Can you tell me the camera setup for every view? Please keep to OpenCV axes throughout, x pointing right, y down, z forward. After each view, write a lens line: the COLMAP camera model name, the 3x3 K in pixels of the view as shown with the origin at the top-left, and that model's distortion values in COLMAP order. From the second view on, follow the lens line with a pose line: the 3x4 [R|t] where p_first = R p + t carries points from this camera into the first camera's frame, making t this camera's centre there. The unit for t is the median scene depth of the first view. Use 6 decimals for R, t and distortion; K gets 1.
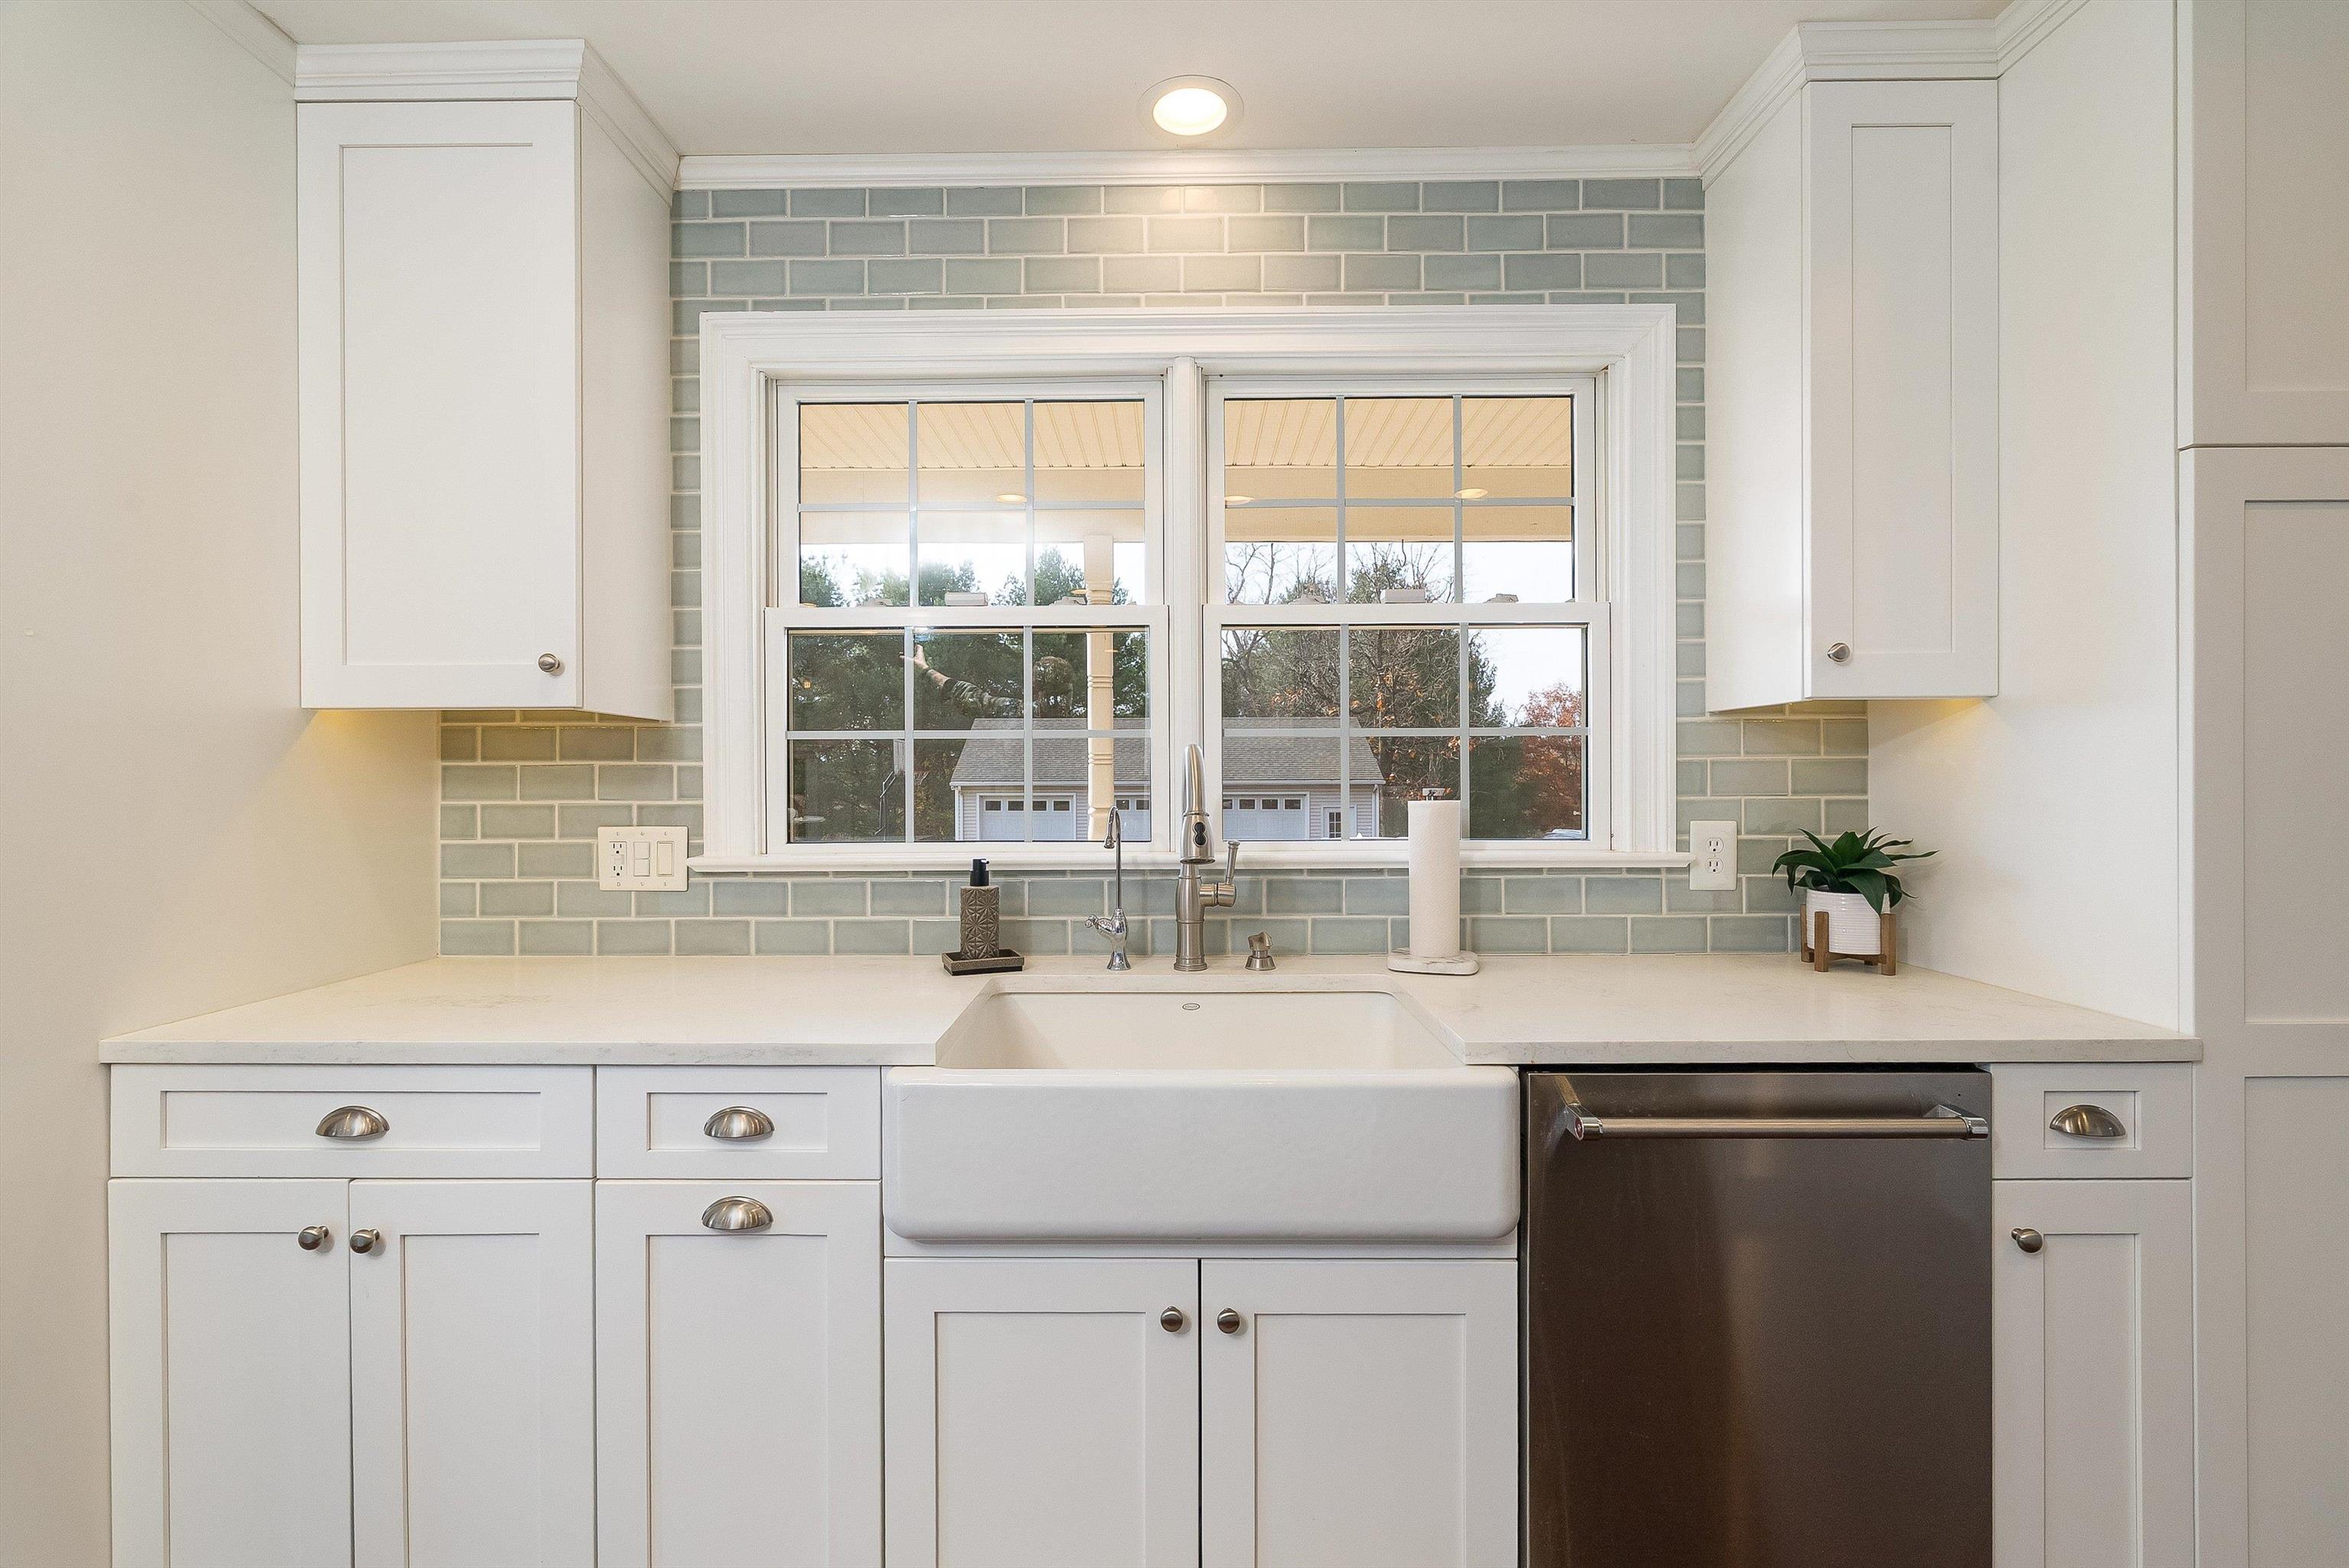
lens RADIAL K [[1072.7, 0, 1175.1], [0, 1072.7, 777.6], [0, 0, 1]] dist [-0.000995, 0.000886]
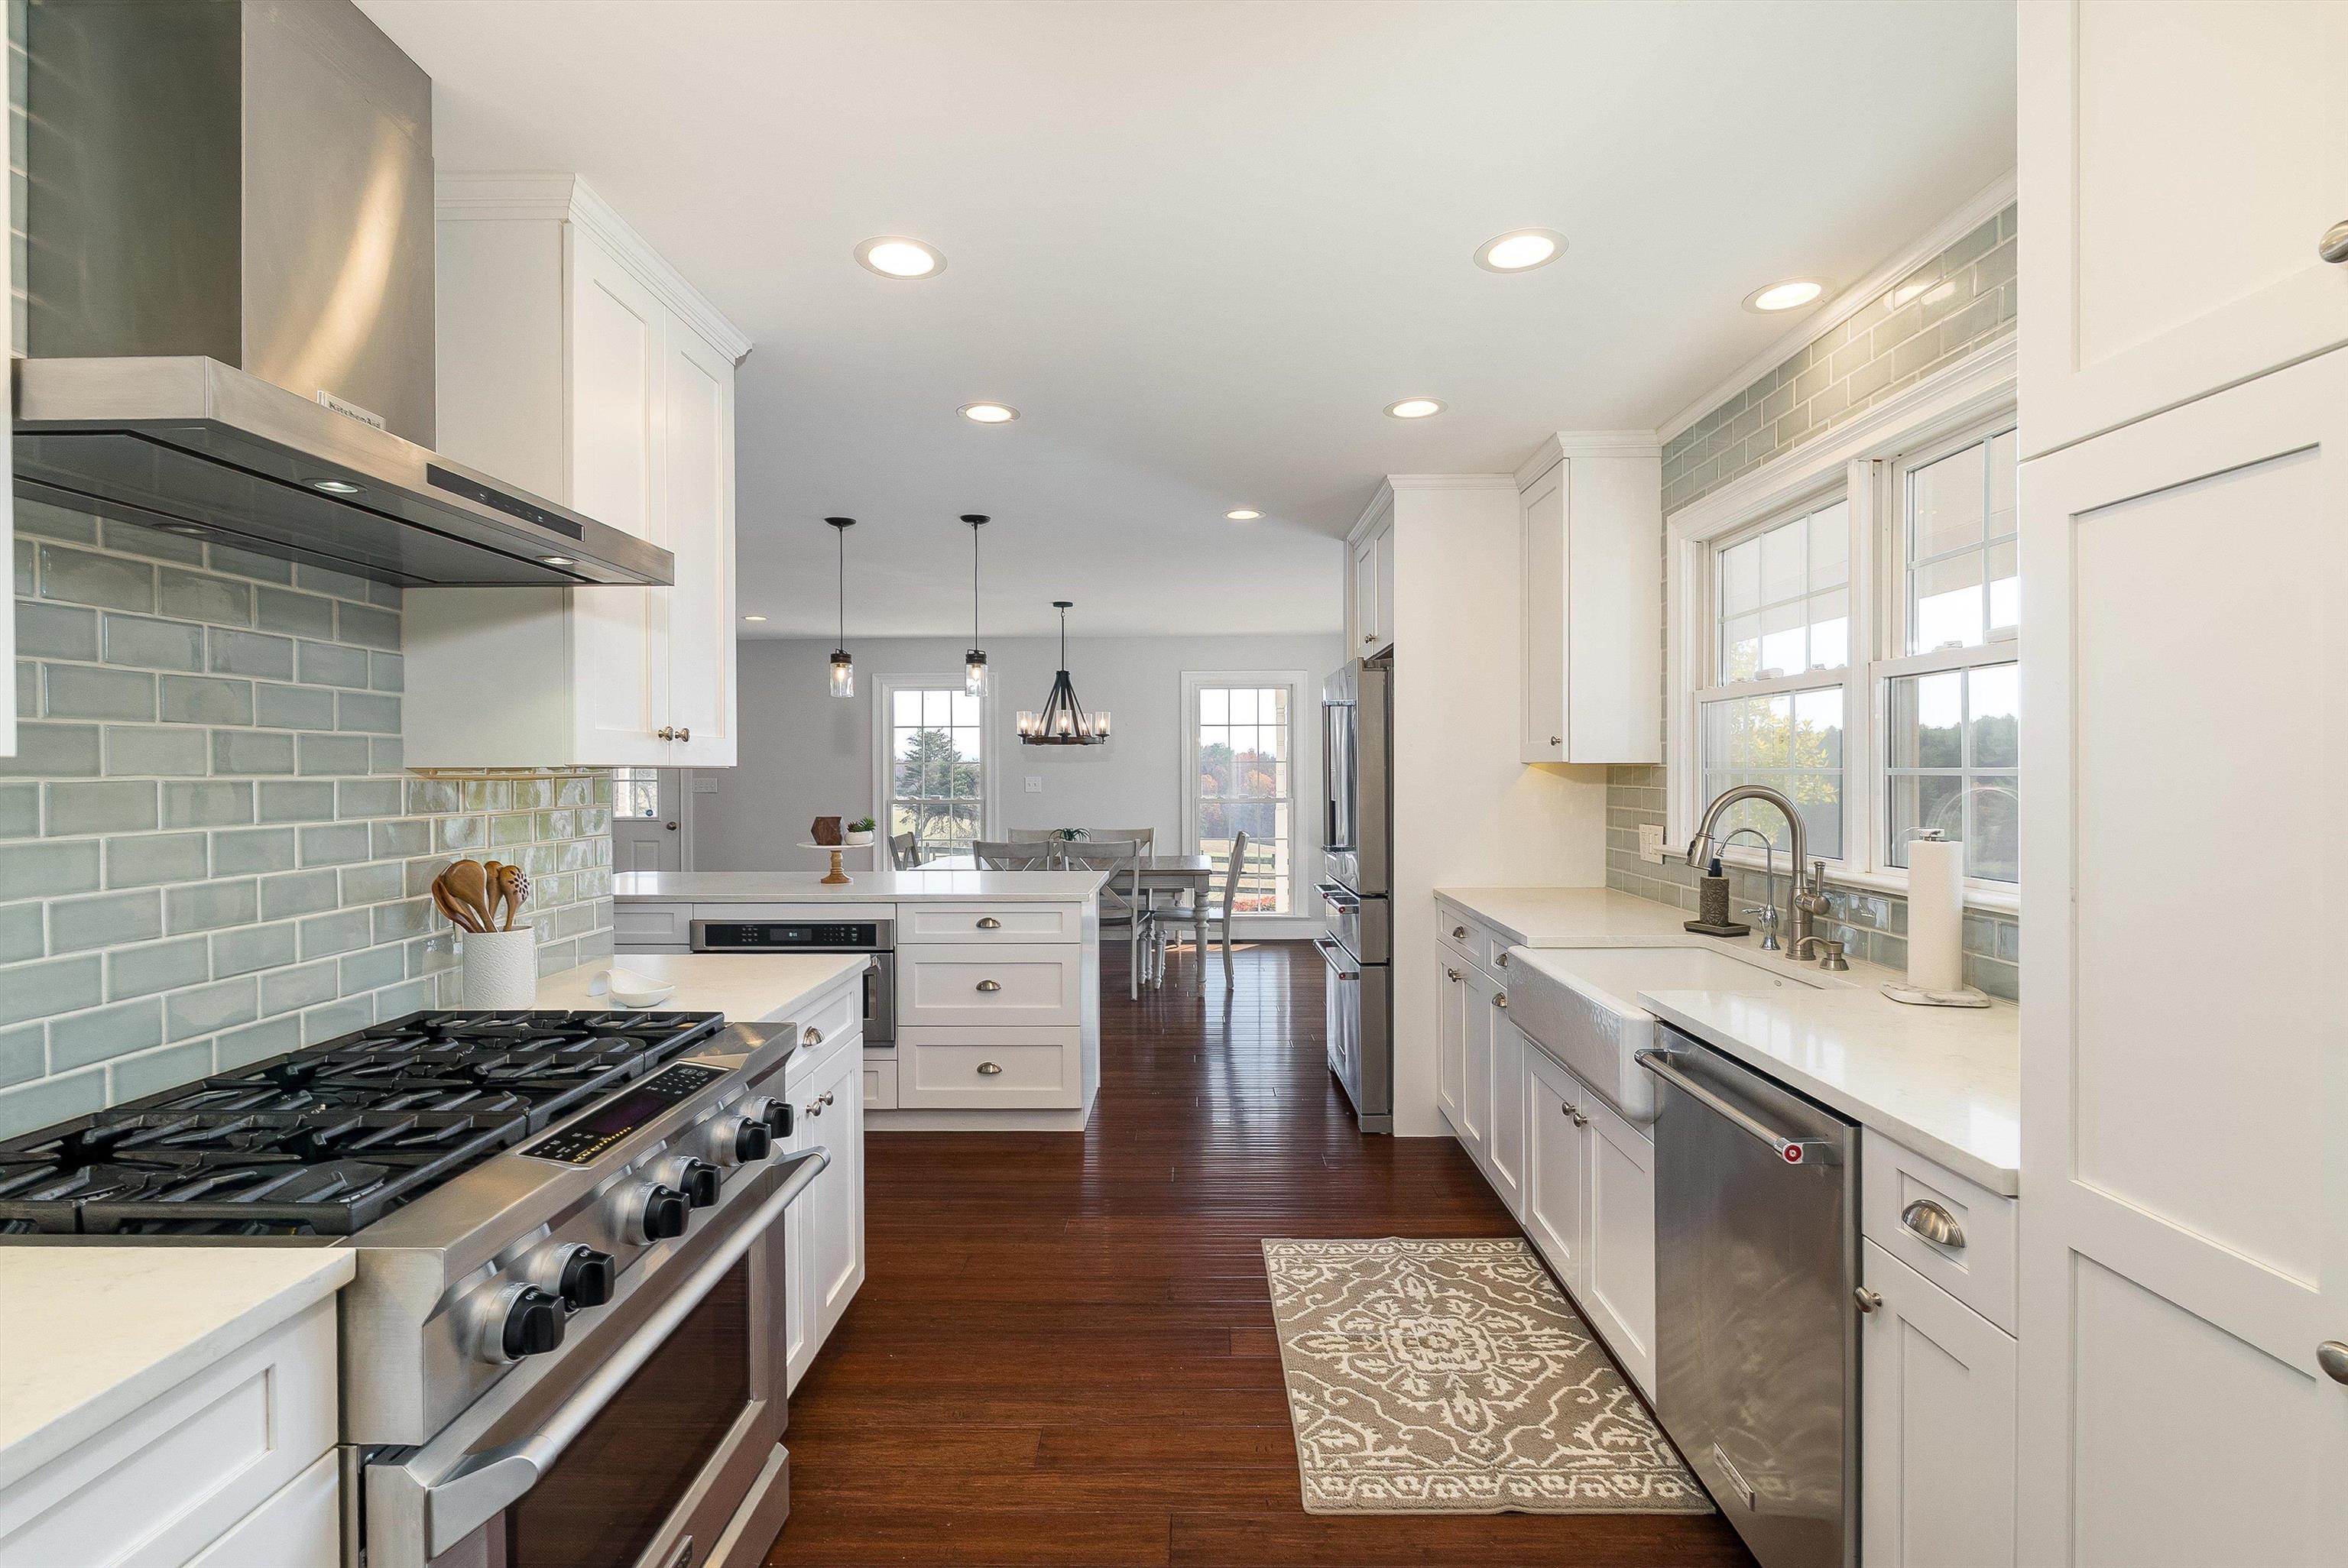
lens RADIAL K [[1072.2, 0, 1175.7], [0, 1072.2, 778.4], [0, 0, 1]] dist [-0.000995, 0.000886]
pose [[-0.006107, 0.011531, -0.999915, 1.224895], [0.002807, 0.999930, 0.011514, -0.050275], [0.999977, -0.002736, -0.006139, 0.248620]]
